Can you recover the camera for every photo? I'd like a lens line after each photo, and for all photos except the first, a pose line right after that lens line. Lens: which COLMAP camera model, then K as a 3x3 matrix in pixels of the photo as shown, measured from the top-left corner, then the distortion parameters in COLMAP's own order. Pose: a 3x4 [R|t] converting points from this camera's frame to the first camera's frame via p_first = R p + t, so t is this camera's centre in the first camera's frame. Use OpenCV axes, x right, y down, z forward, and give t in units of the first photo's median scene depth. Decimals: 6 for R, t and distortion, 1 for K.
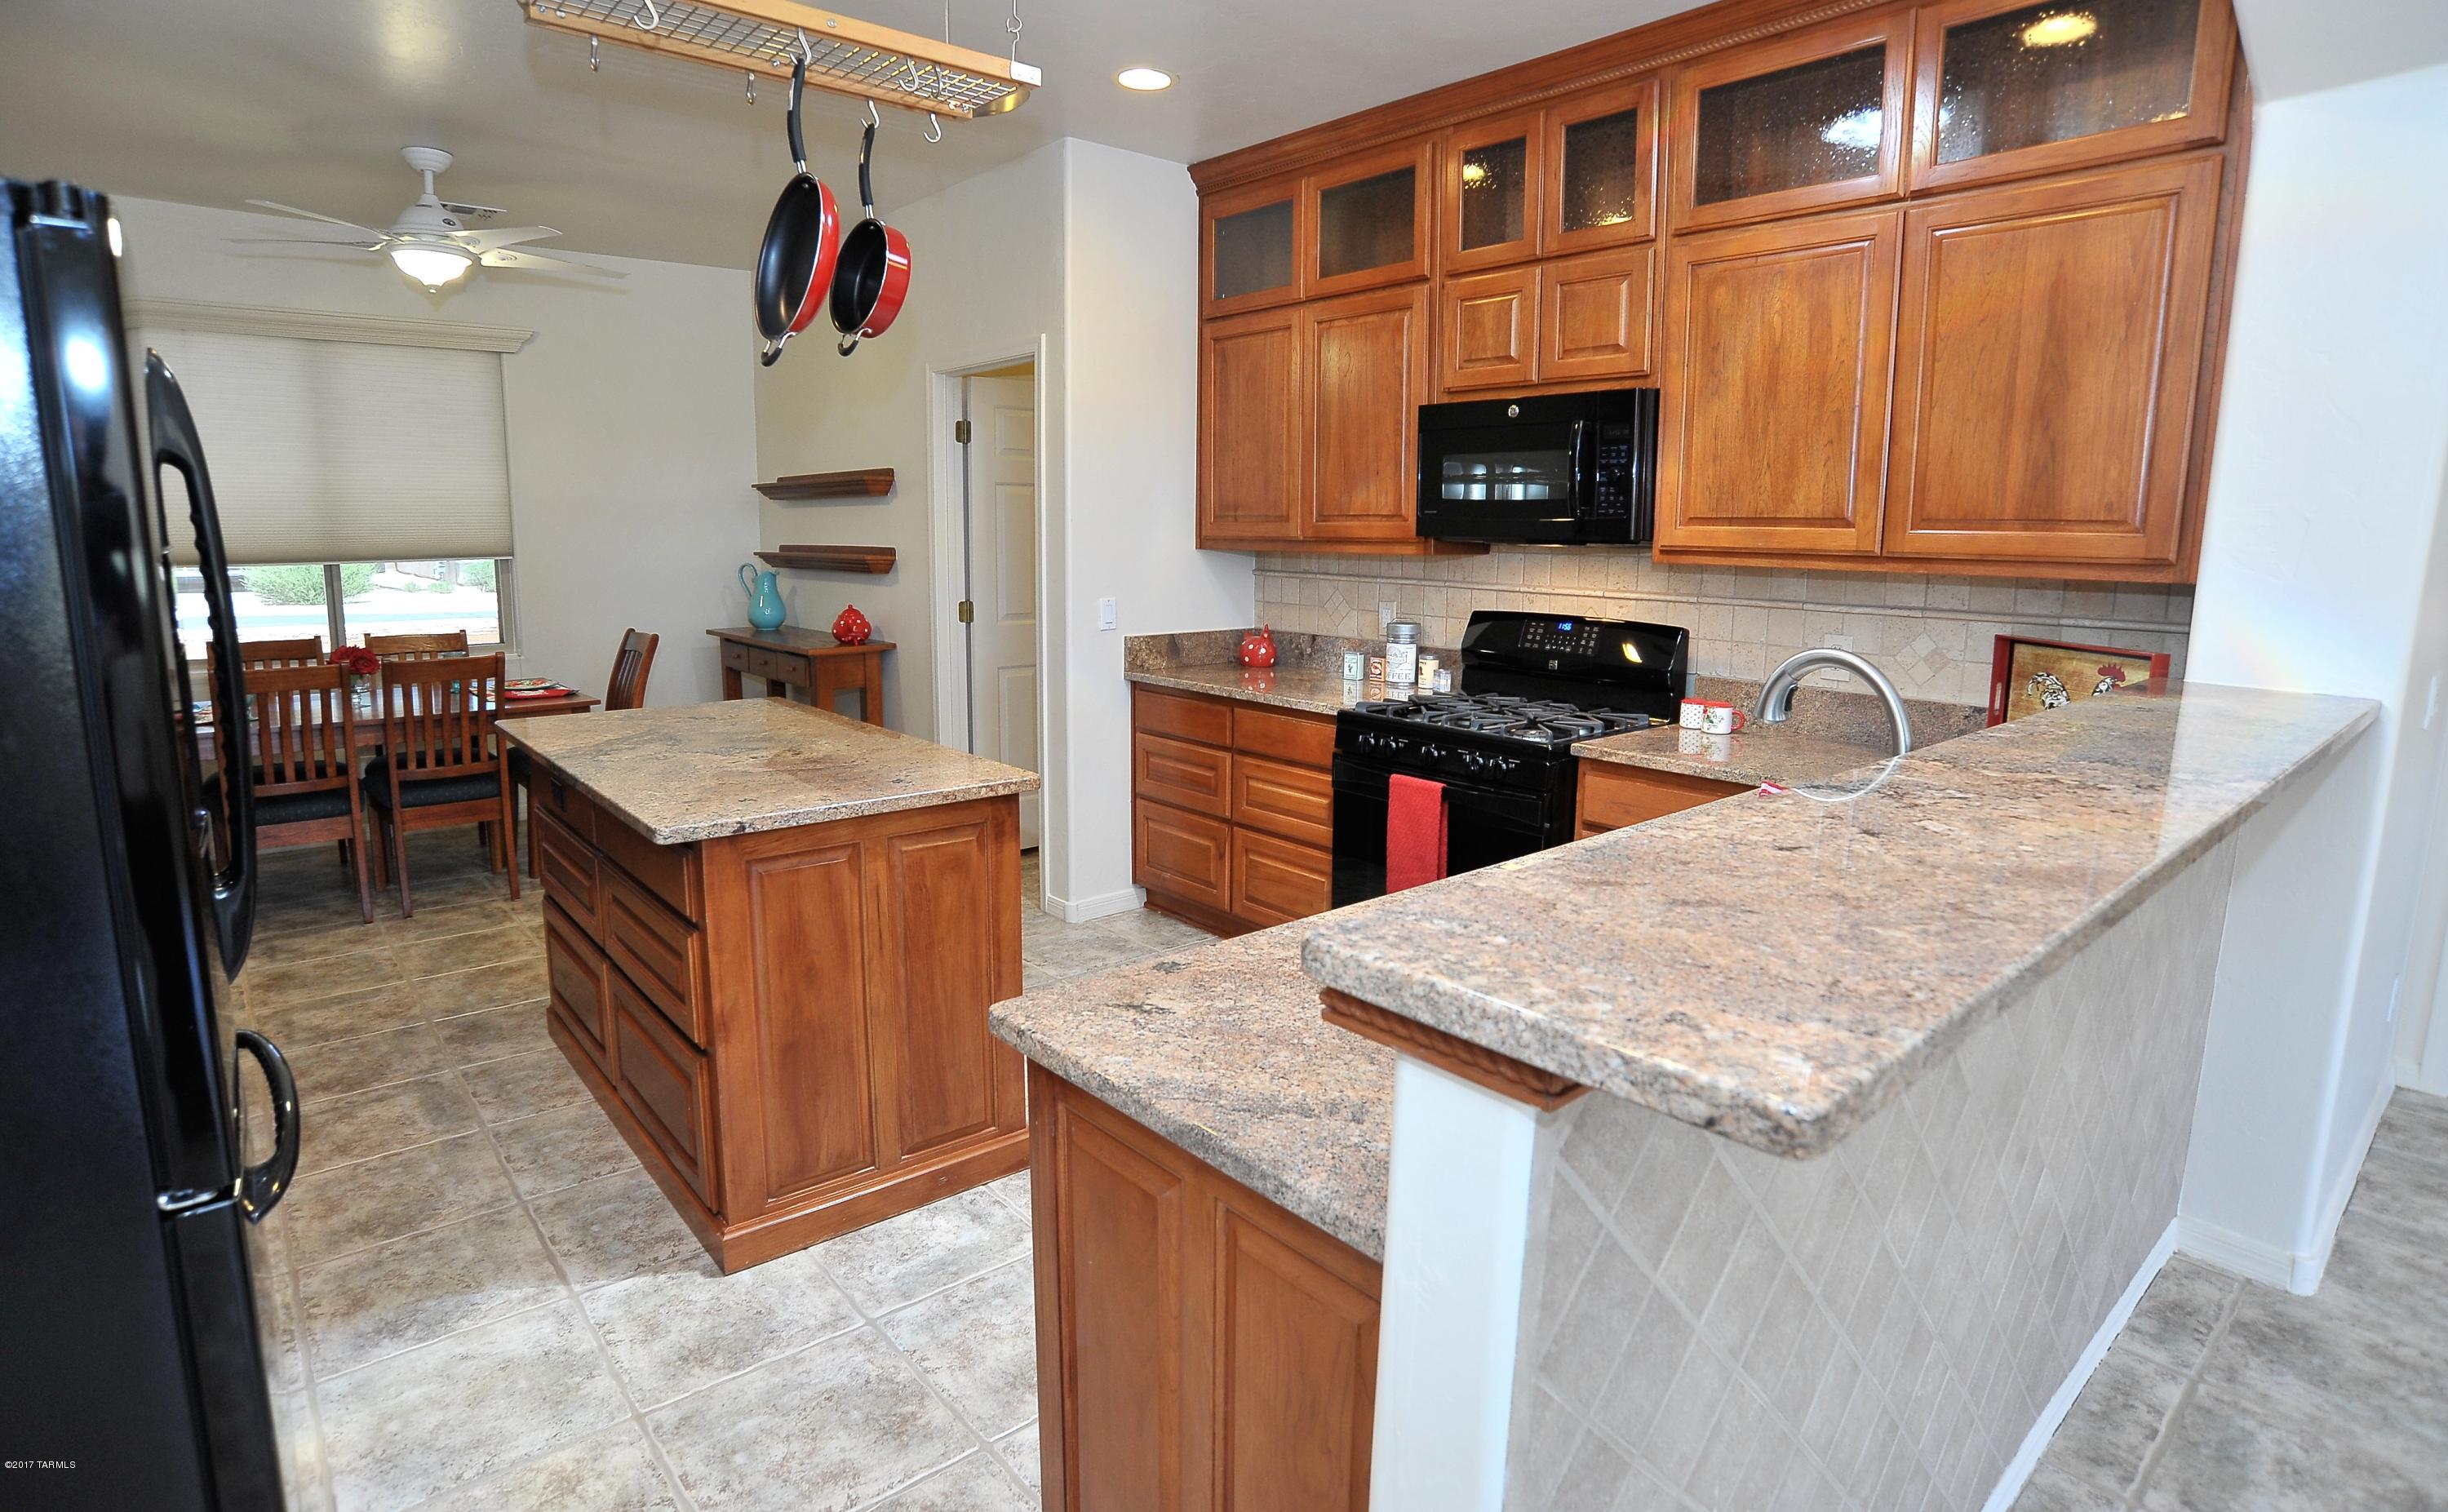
lens RADIAL K [[1243.0, 0, 1236.4], [0, 1243.0, 736.8], [0, 0, 1]] dist [-0.070588, 0.000486]
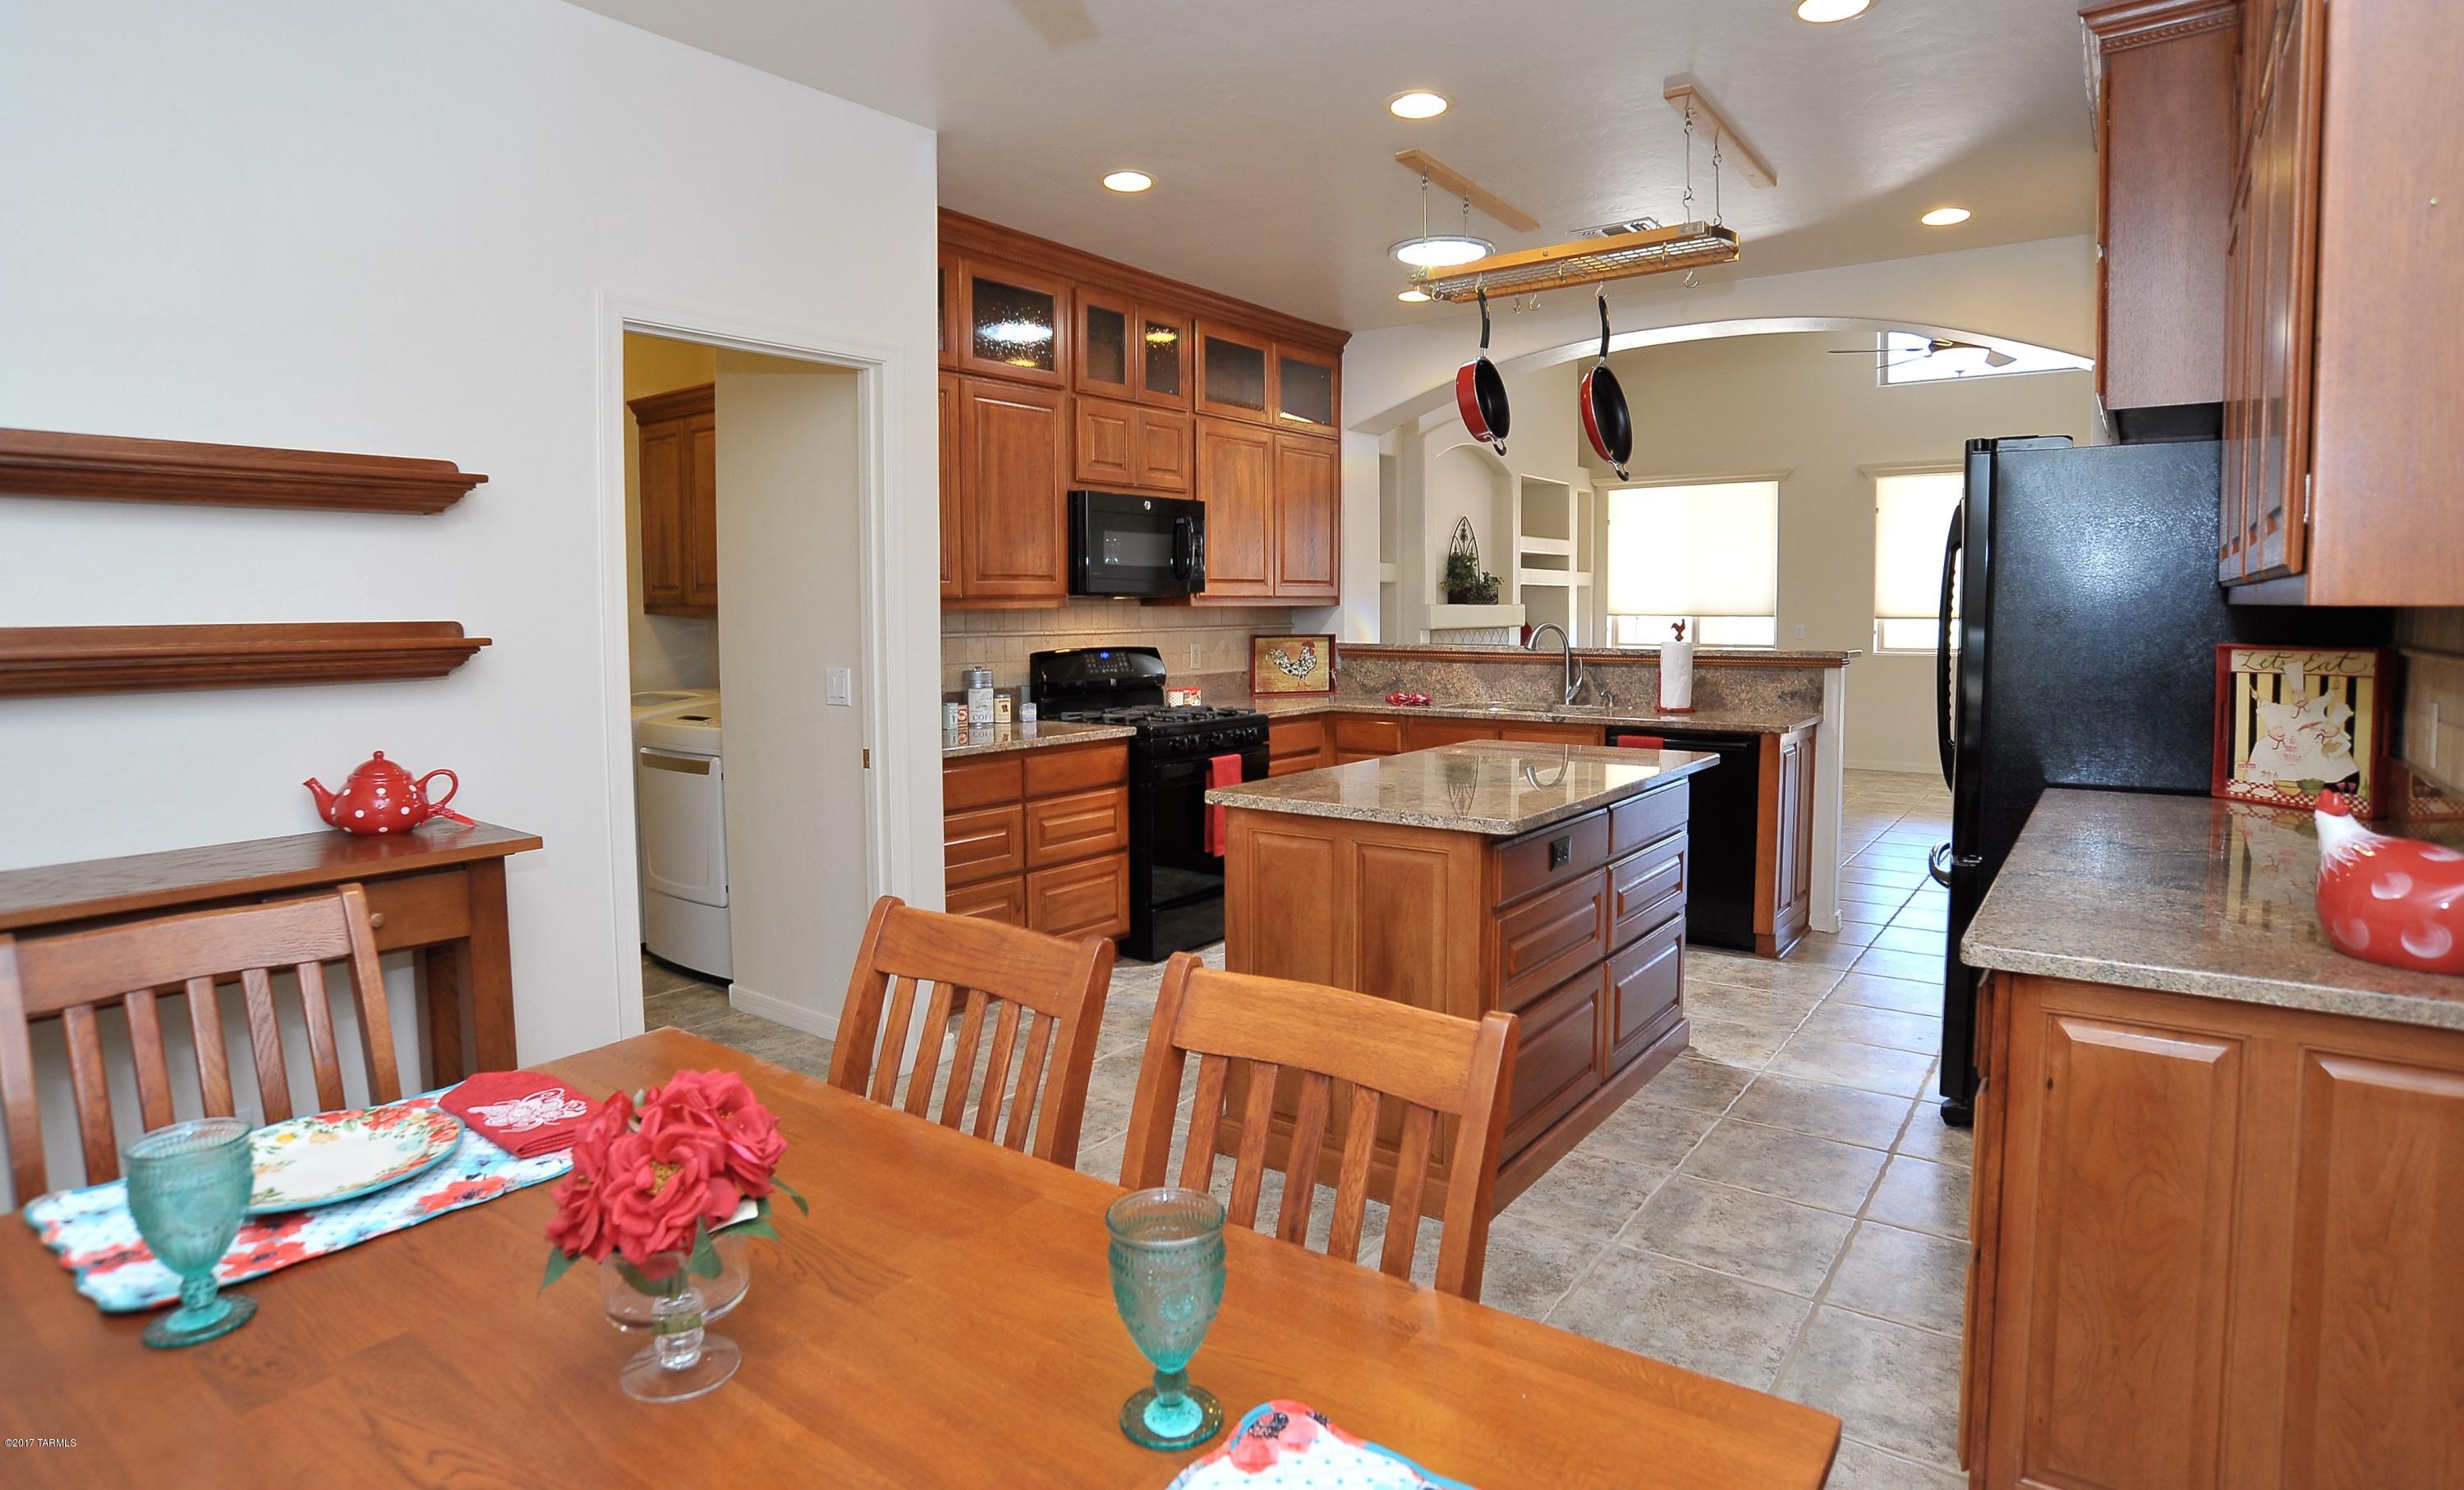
lens RADIAL K [[1255.2, 0, 1225.8], [0, 1255.2, 715.7], [0, 0, 1]] dist [-0.123875, -0.000042]
pose [[-0.203292, -0.094219, 0.974574, -1.172648], [0.165959, 0.977641, 0.129134, -0.185220], [-0.964951, 0.187992, -0.183110, 1.153073]]
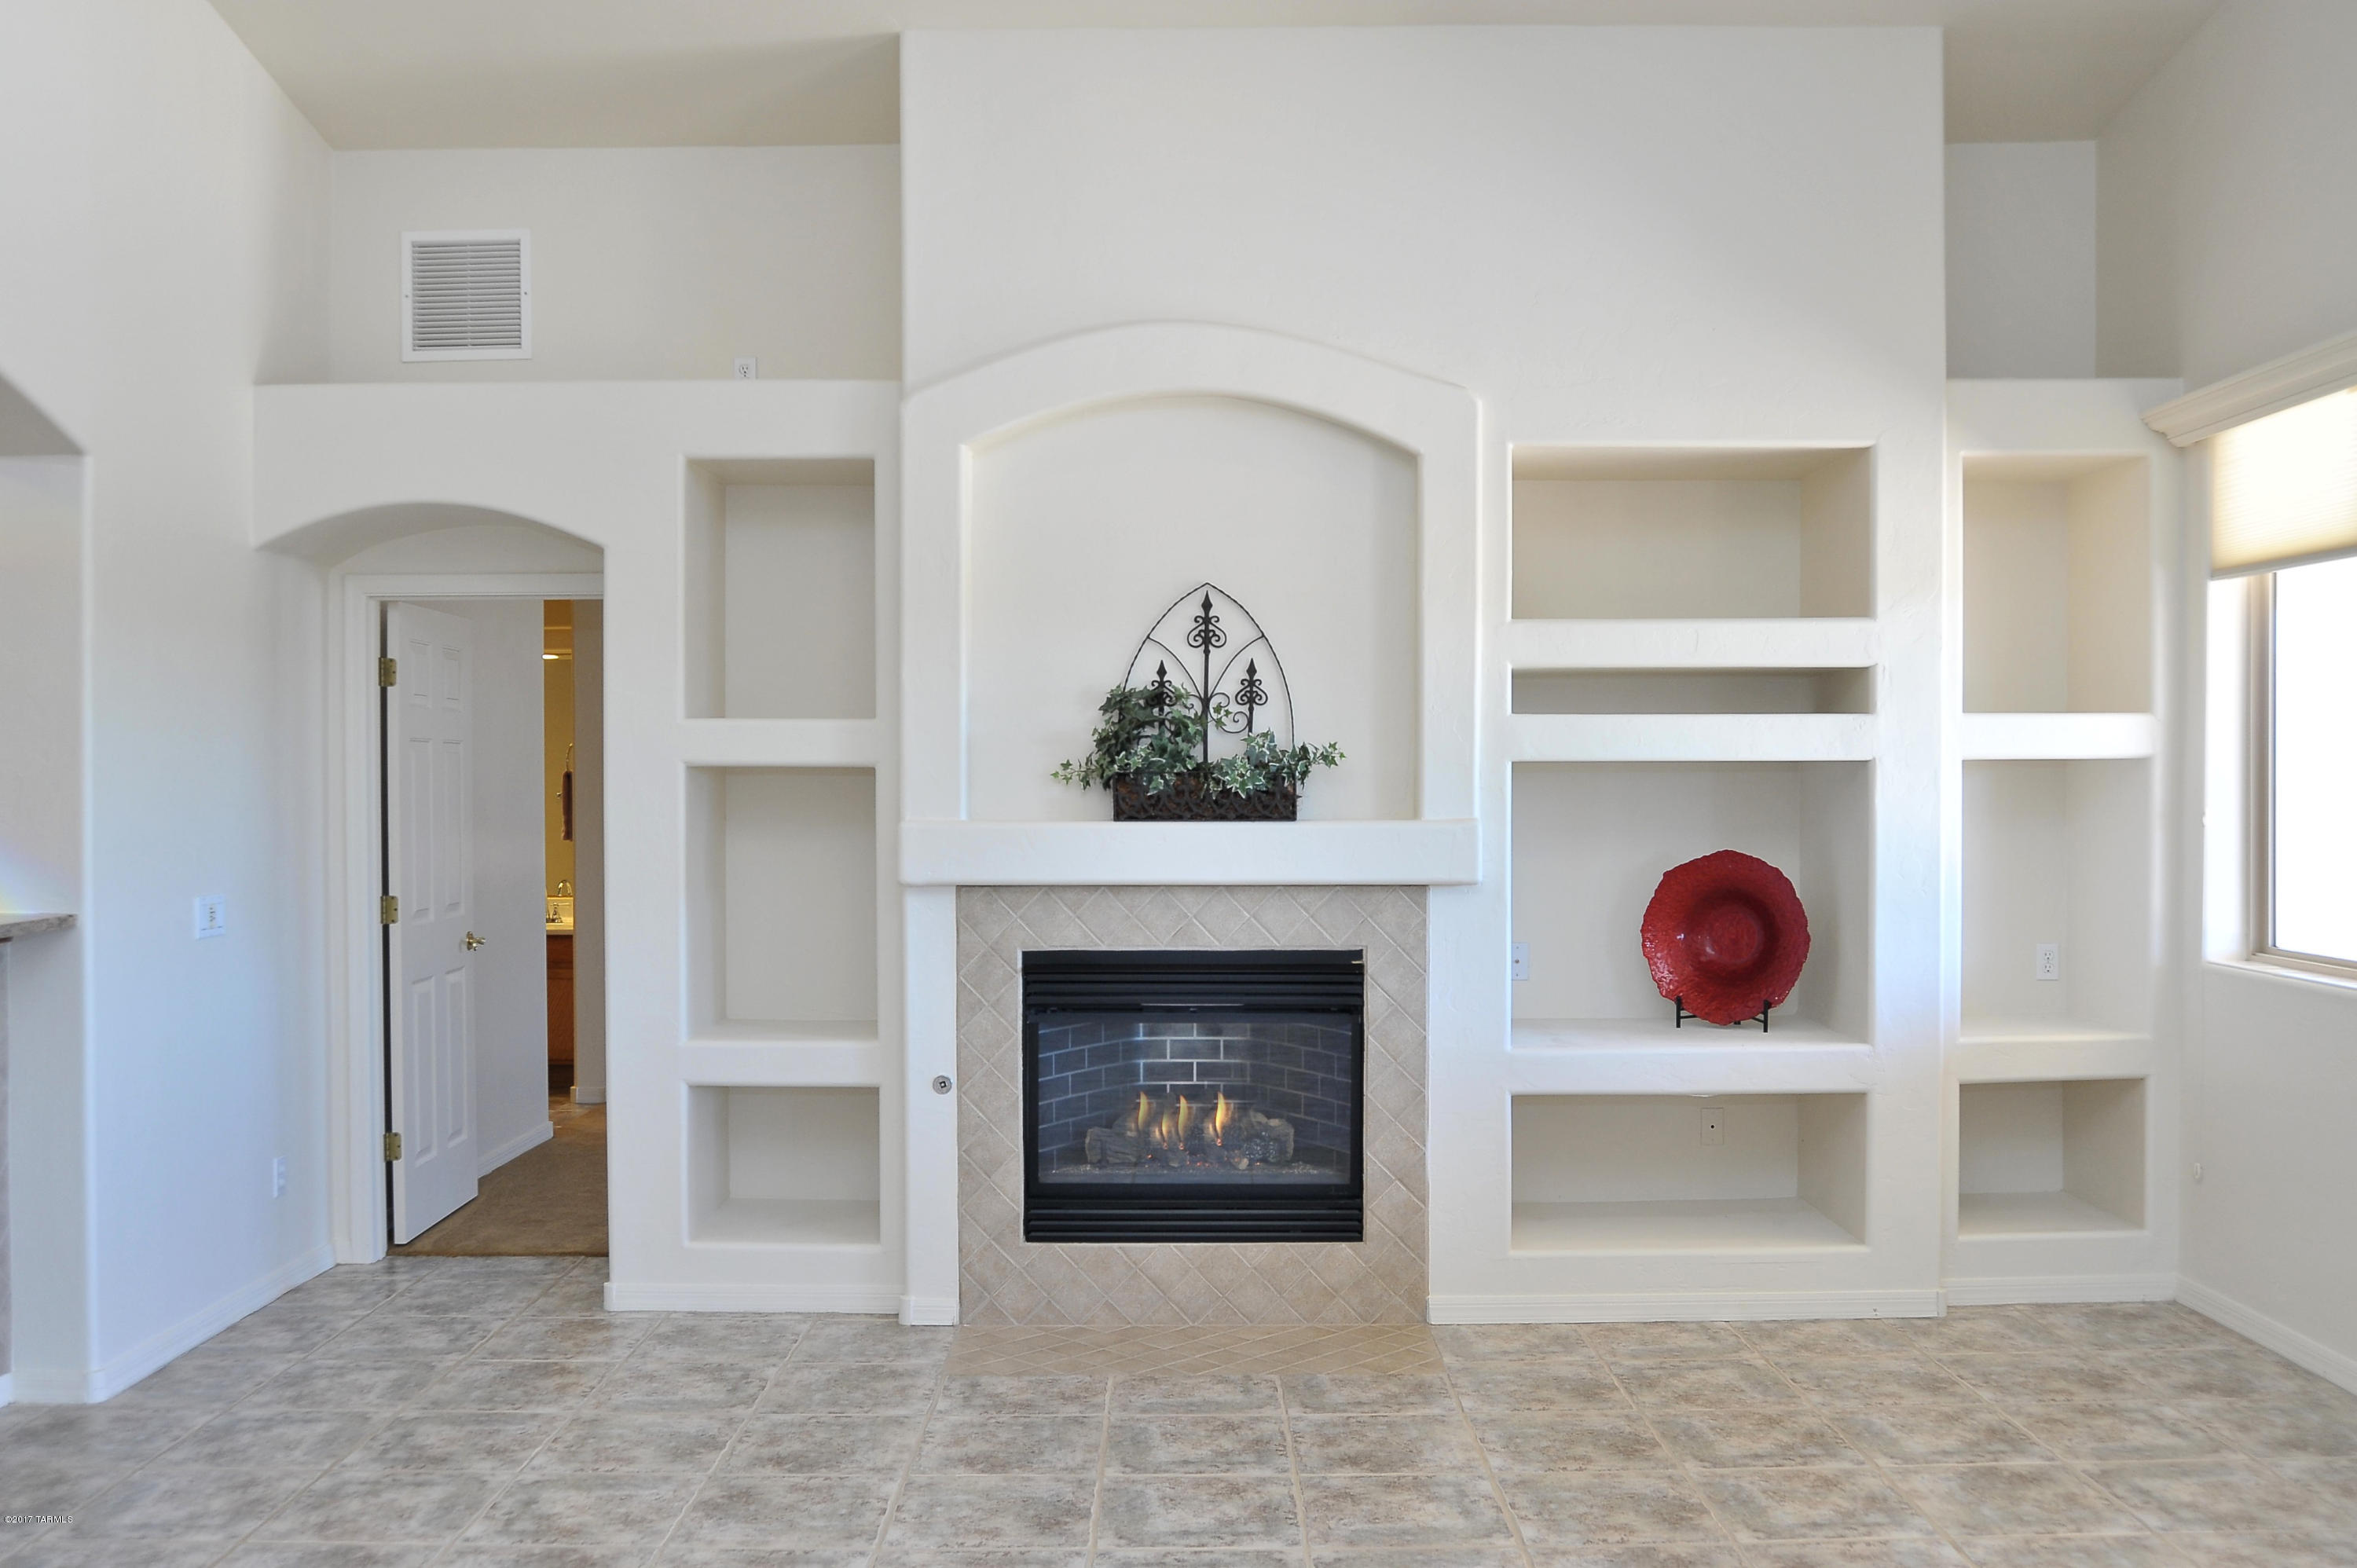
lens RADIAL K [[2067.8, 0, 1185.8], [0, 2067.8, 821.8], [0, 0, 1]] dist [-0.092221, 0.093734]
pose [[0.653561, -0.025467, 0.756445, 0.043372], [0.133831, 0.987574, -0.082380, 0.126426], [-0.744948, 0.155076, 0.648848, -0.802816]]
